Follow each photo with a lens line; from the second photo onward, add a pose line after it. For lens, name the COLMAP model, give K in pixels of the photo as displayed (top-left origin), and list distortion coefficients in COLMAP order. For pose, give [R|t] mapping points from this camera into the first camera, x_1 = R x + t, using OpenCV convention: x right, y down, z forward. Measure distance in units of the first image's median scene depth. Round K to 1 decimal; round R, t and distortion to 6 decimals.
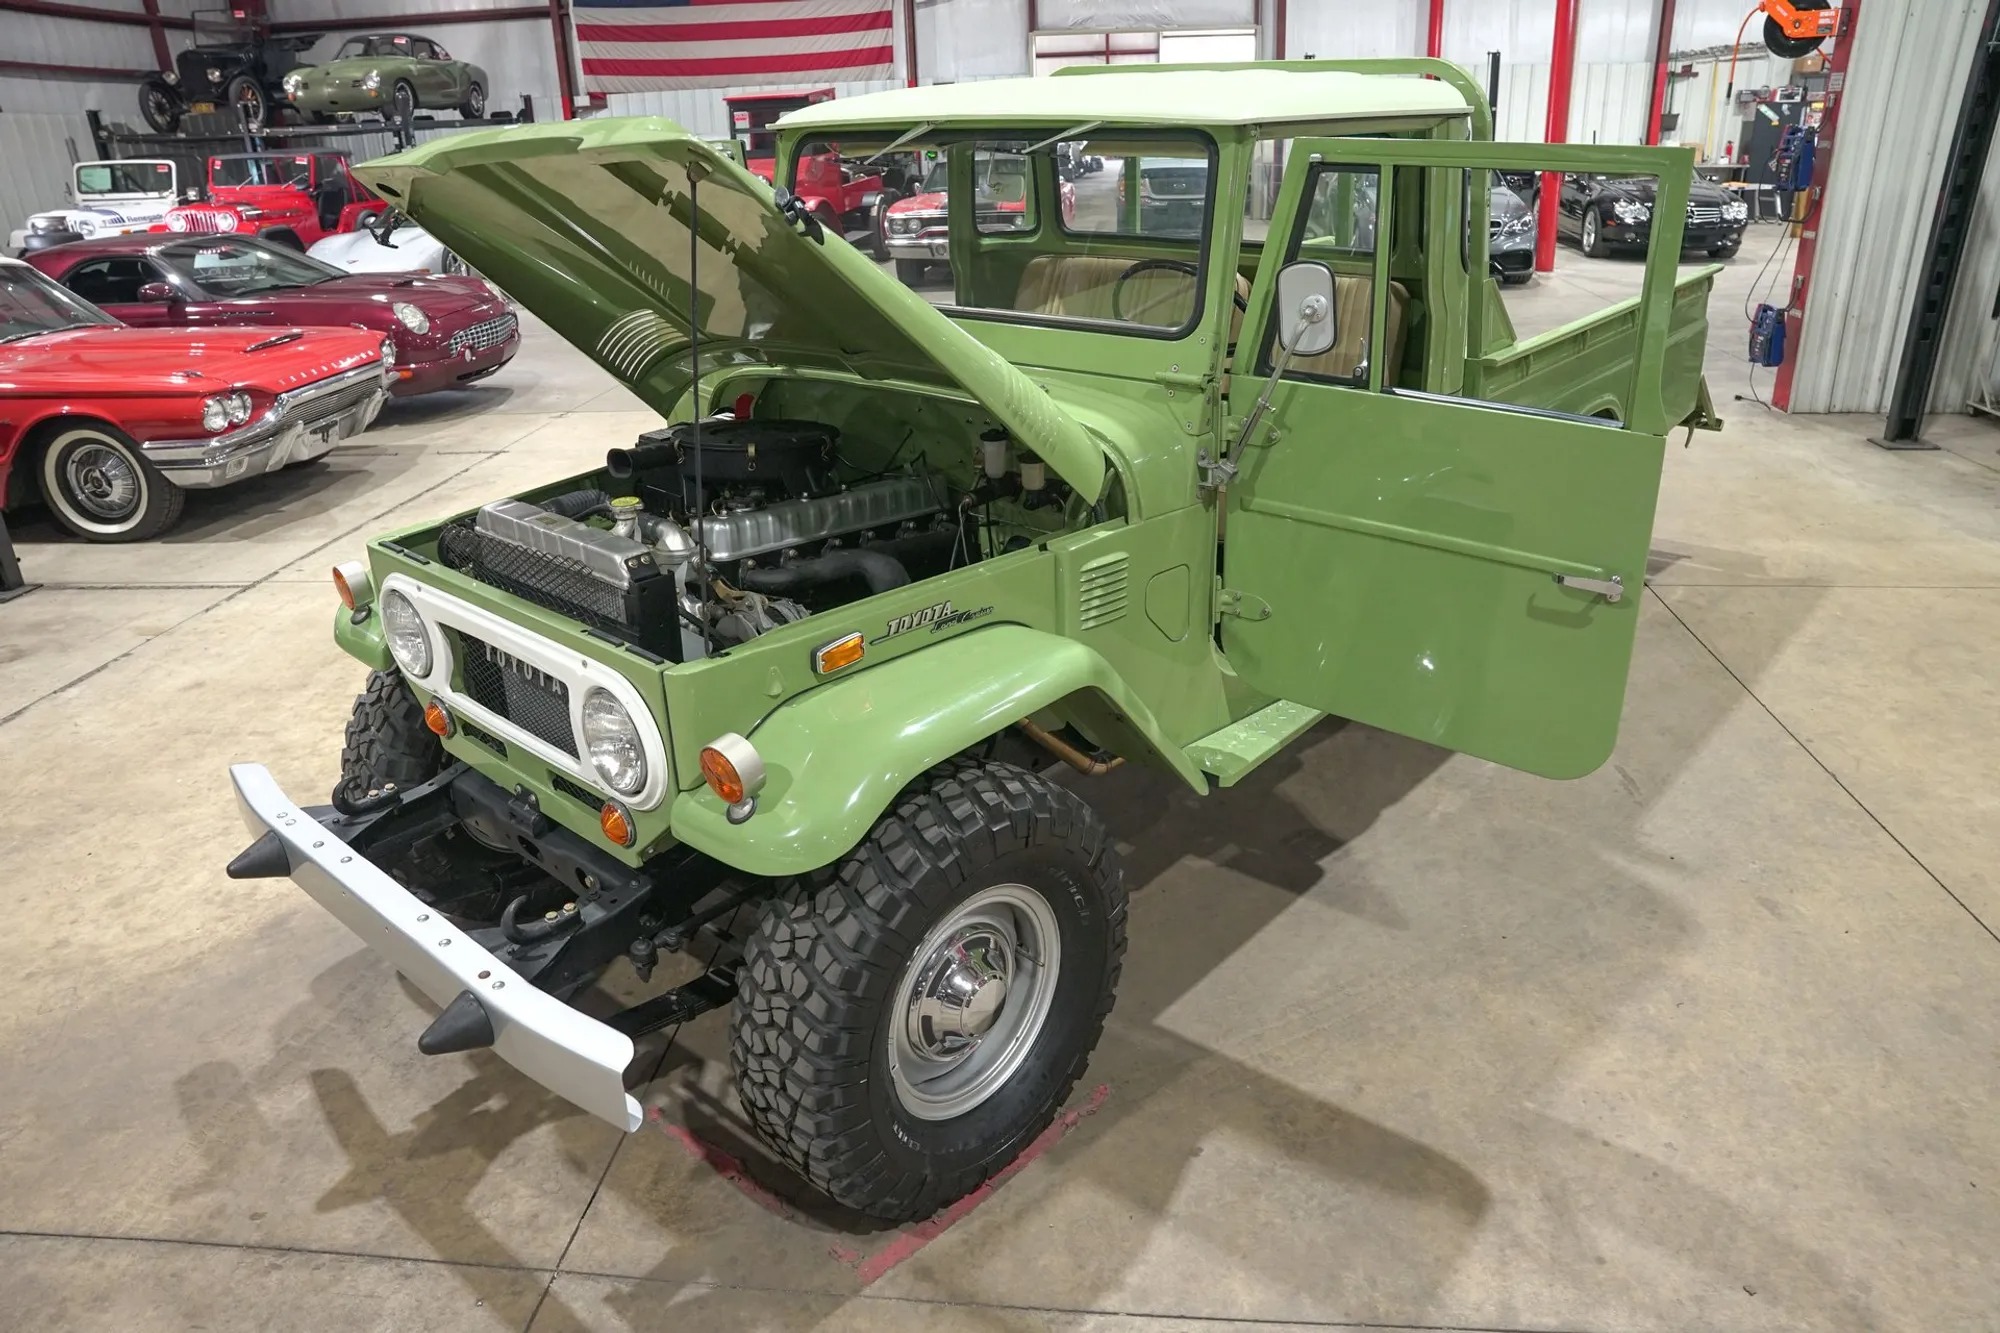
lens RADIAL K [[1366.6, 0, 1002.7], [0, 1366.6, 670.1], [0, 0, 1]] dist [-0.133242, 0.099828]
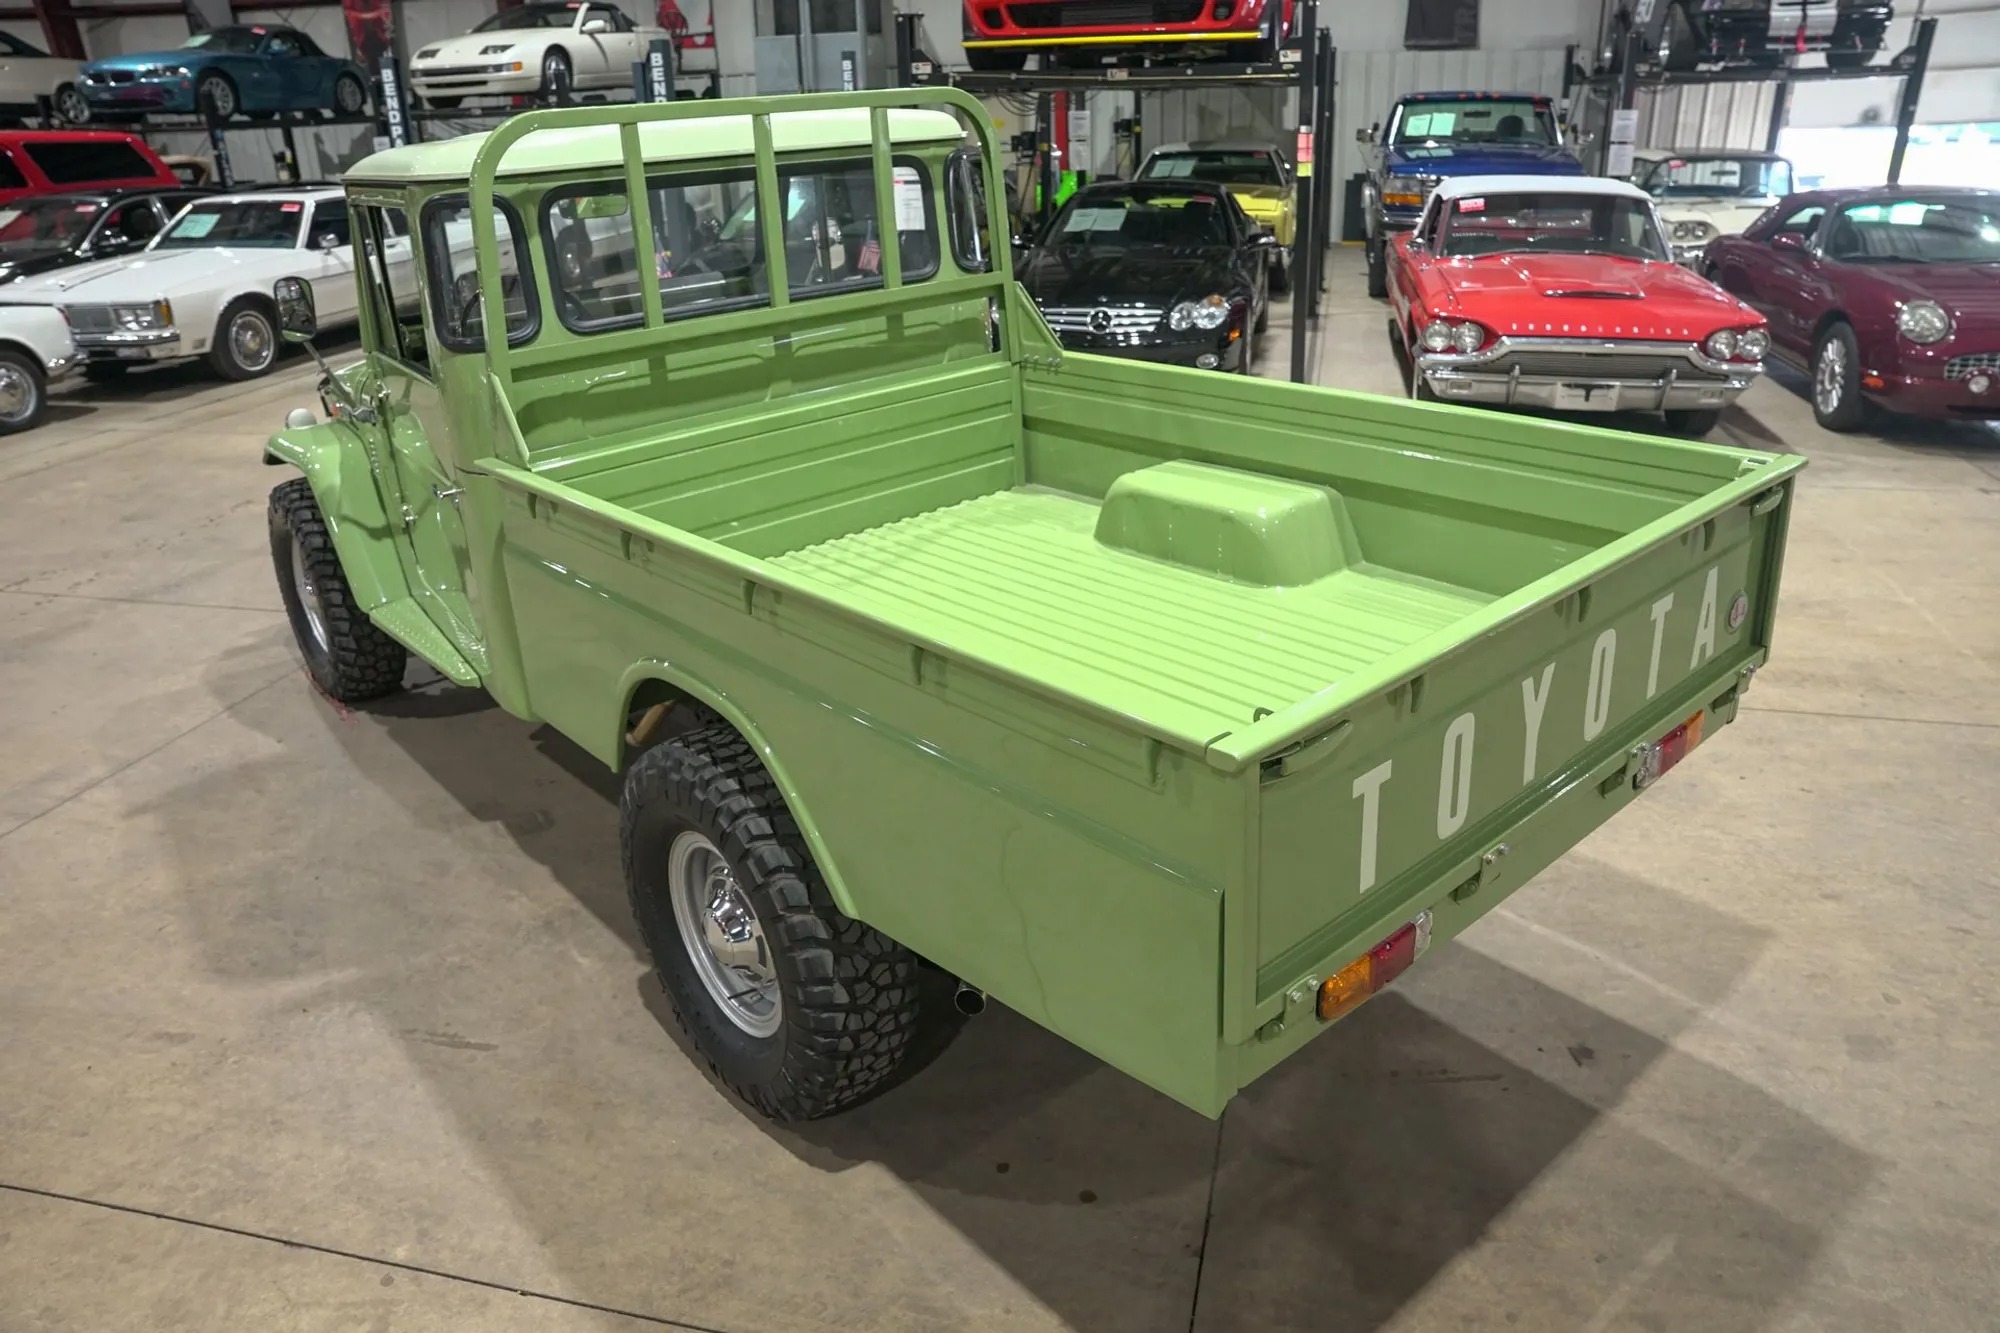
lens RADIAL K [[1366.6, 0, 1005.5], [0, 1366.6, 660.3], [0, 0, 1]] dist [-0.133242, 0.099828]
pose [[-0.126868, 0.414378, -0.901219, 0.213040], [-0.350272, 0.831312, 0.431544, -0.113211], [0.928016, 0.370421, 0.039678, 0.242721]]
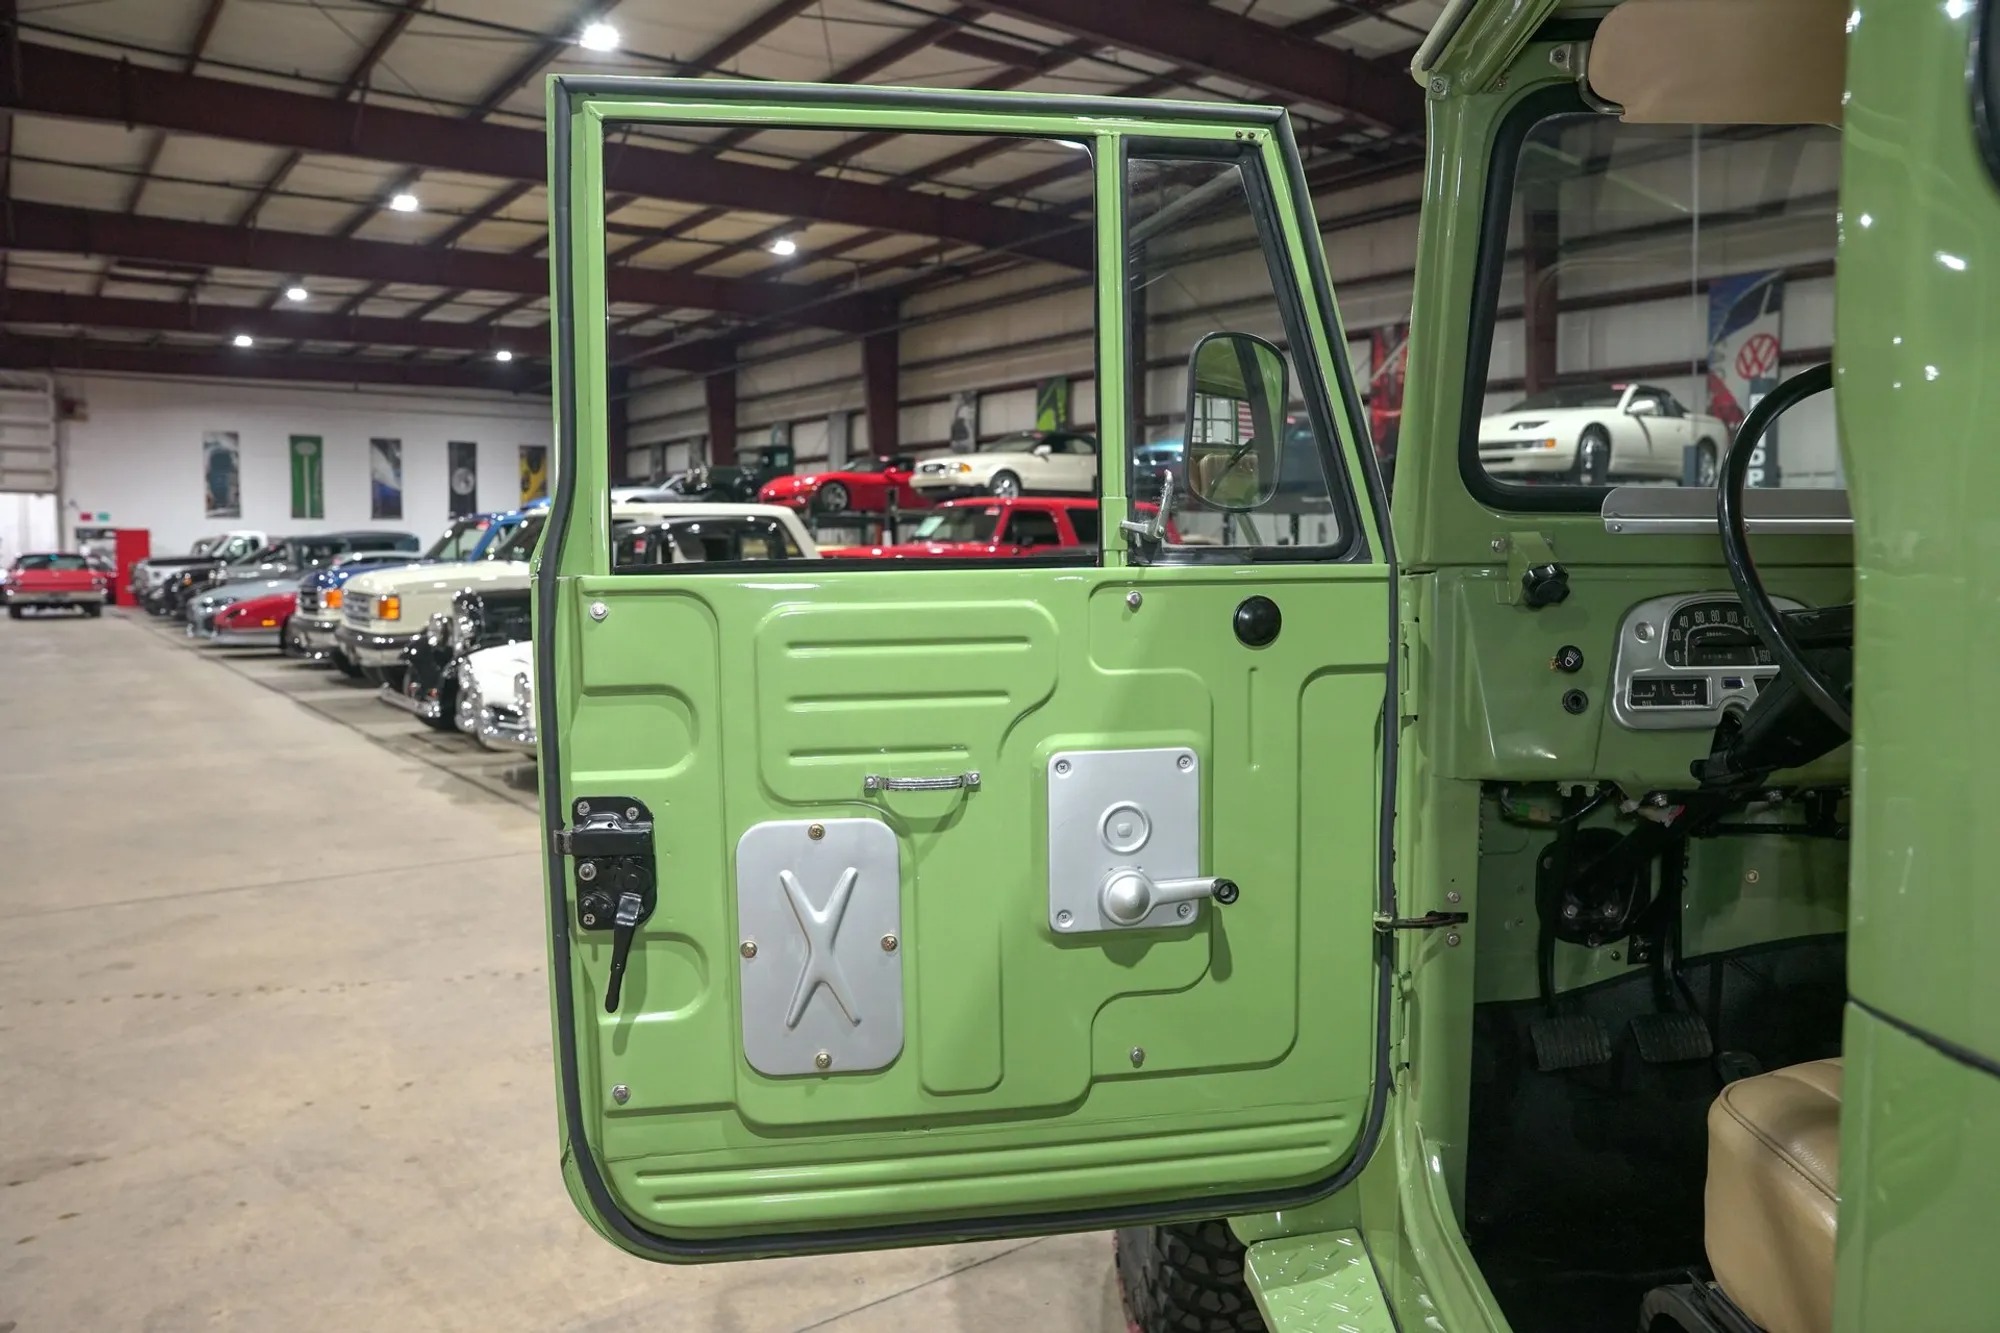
lens RADIAL K [[1366.6, 0, 1007.8], [0, 1366.6, 657.1], [0, 0, 1]] dist [-0.133242, 0.099828]
pose [[-0.720141, 0.078776, -0.689342, 0.089276], [-0.248494, 0.898344, 0.362256, -0.047692], [0.647803, 0.432173, -0.627358, 0.176188]]
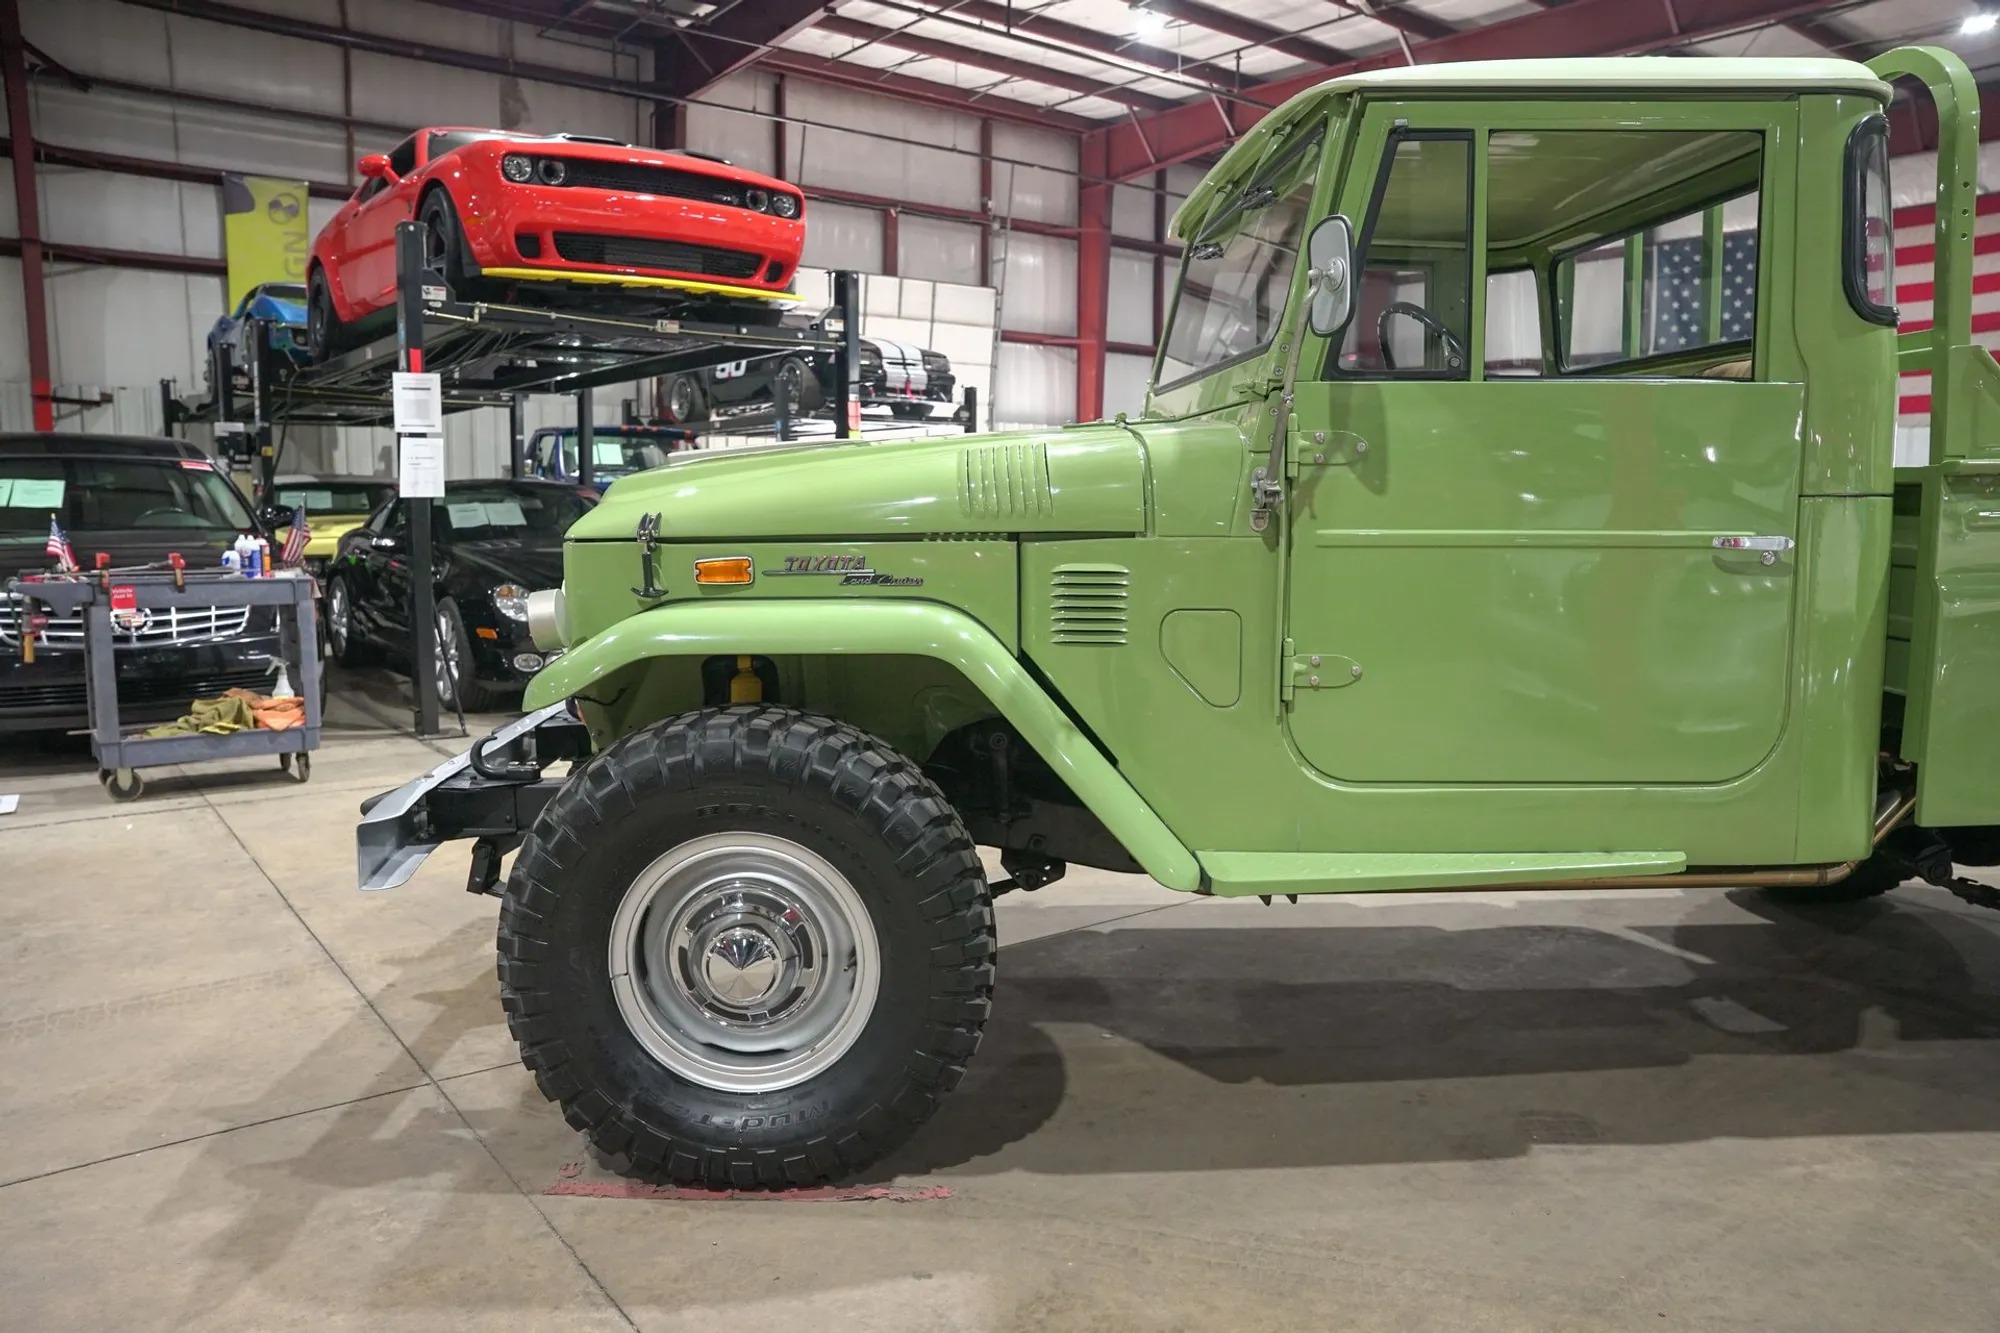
lens RADIAL K [[1366.6, 0, 1007.3], [0, 1366.6, 658.8], [0, 0, 1]] dist [-0.133242, 0.099828]
pose [[0.696985, 0.115833, -0.707668, 0.092360], [-0.299991, 0.943459, -0.141034, 0.015894], [0.651319, 0.310593, 0.692326, 0.052531]]
